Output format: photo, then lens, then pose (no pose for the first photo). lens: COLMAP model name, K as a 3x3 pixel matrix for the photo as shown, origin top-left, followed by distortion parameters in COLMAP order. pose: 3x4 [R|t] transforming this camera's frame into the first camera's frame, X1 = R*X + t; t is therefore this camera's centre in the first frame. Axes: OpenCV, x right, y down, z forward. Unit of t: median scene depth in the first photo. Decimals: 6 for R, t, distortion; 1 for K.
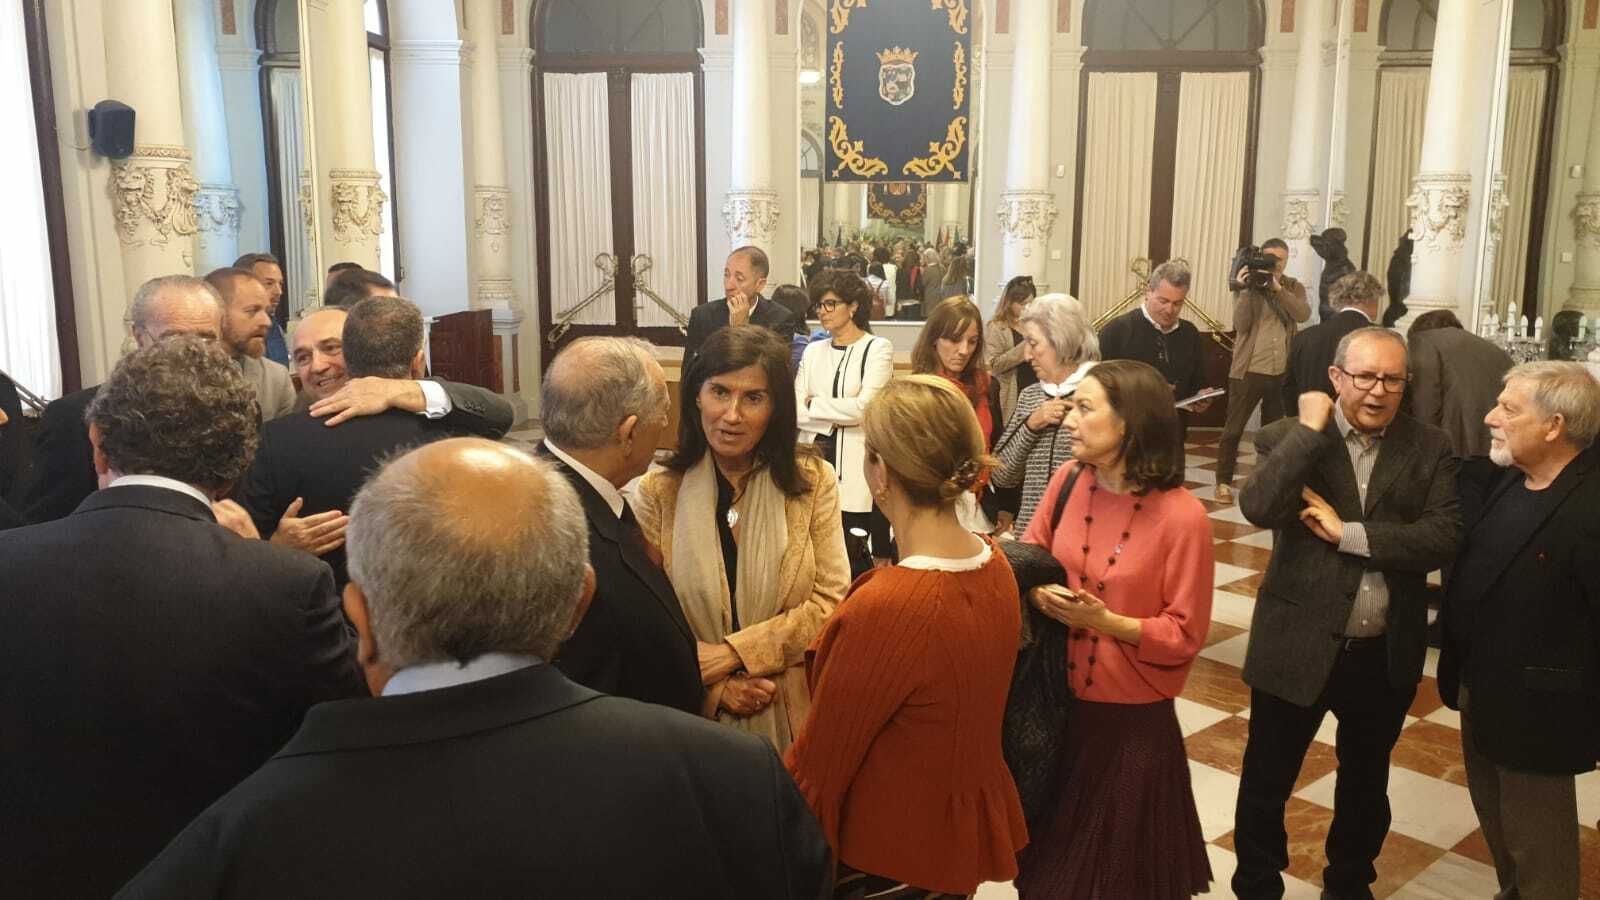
lens RADIAL K [[1251.0, 0, 805.7], [0, 1251.0, 458.7], [0, 0, 1]] dist [0.025972, 0.000544]
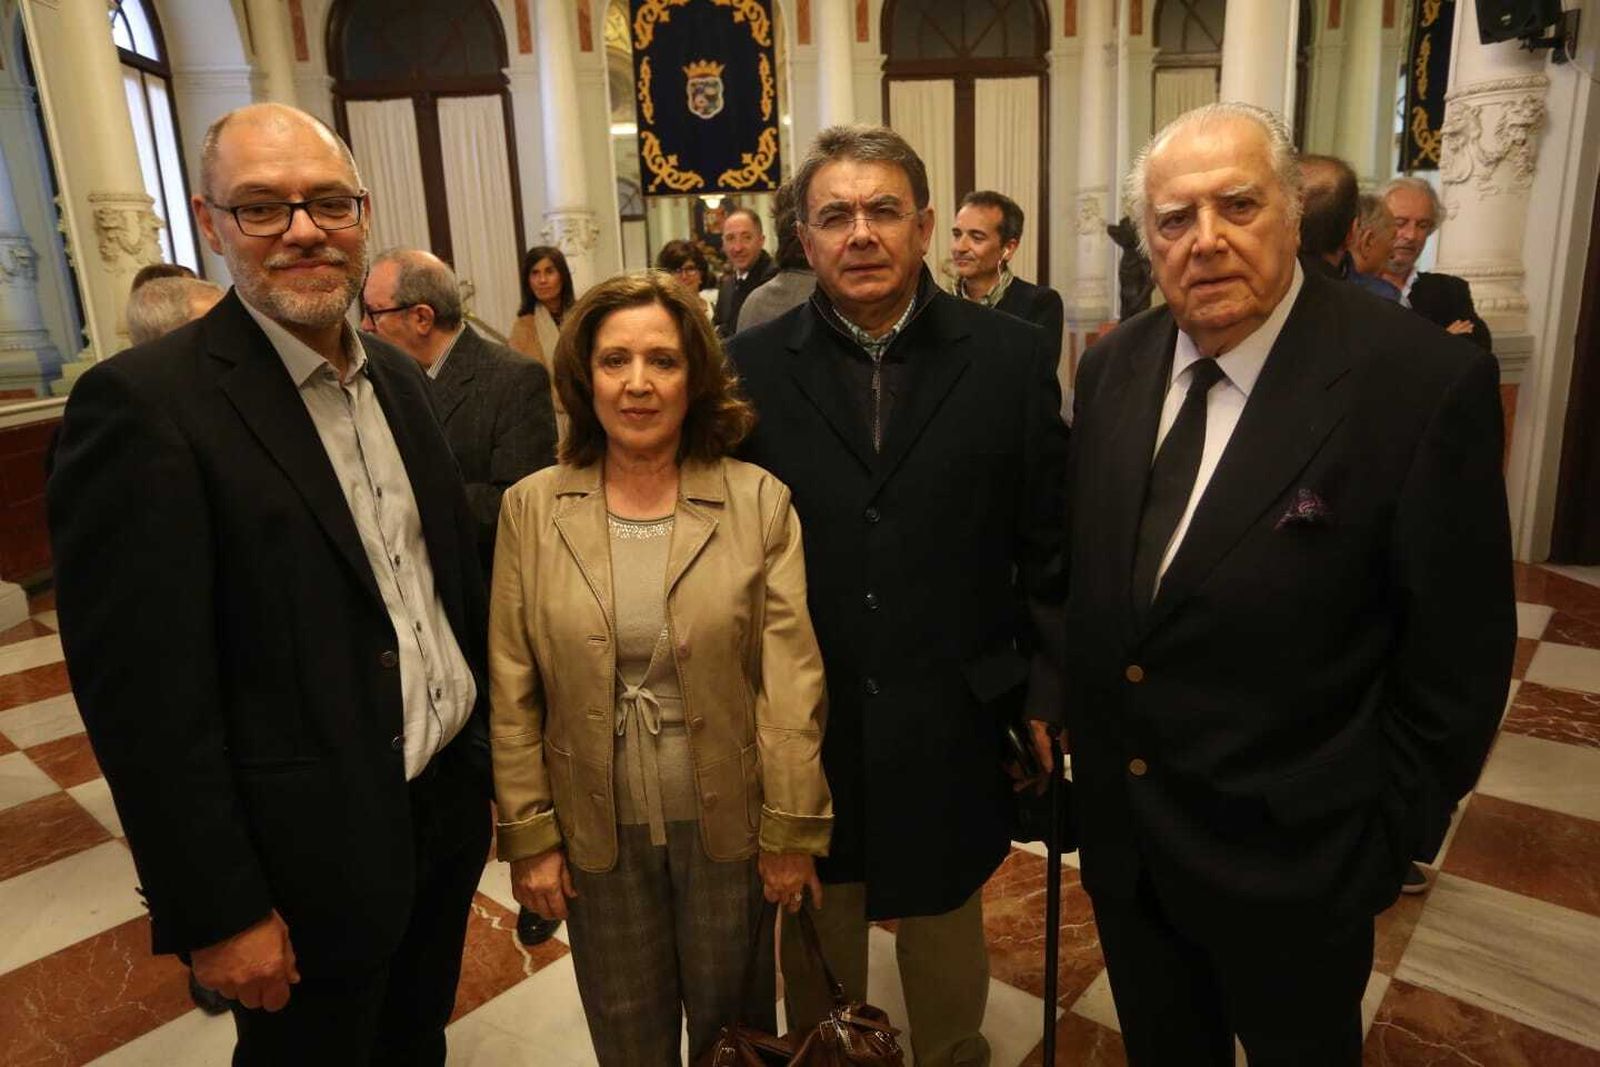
lens RADIAL K [[1014.6, 0, 794.0], [0, 1014.6, 540.7], [0, 0, 1]] dist [-0.030795, -0.001102]
pose [[0.989412, -0.081457, 0.120120, 0.016354], [0.073859, 0.995055, 0.066409, 0.008786], [-0.124935, -0.056834, 0.990536, 0.163846]]
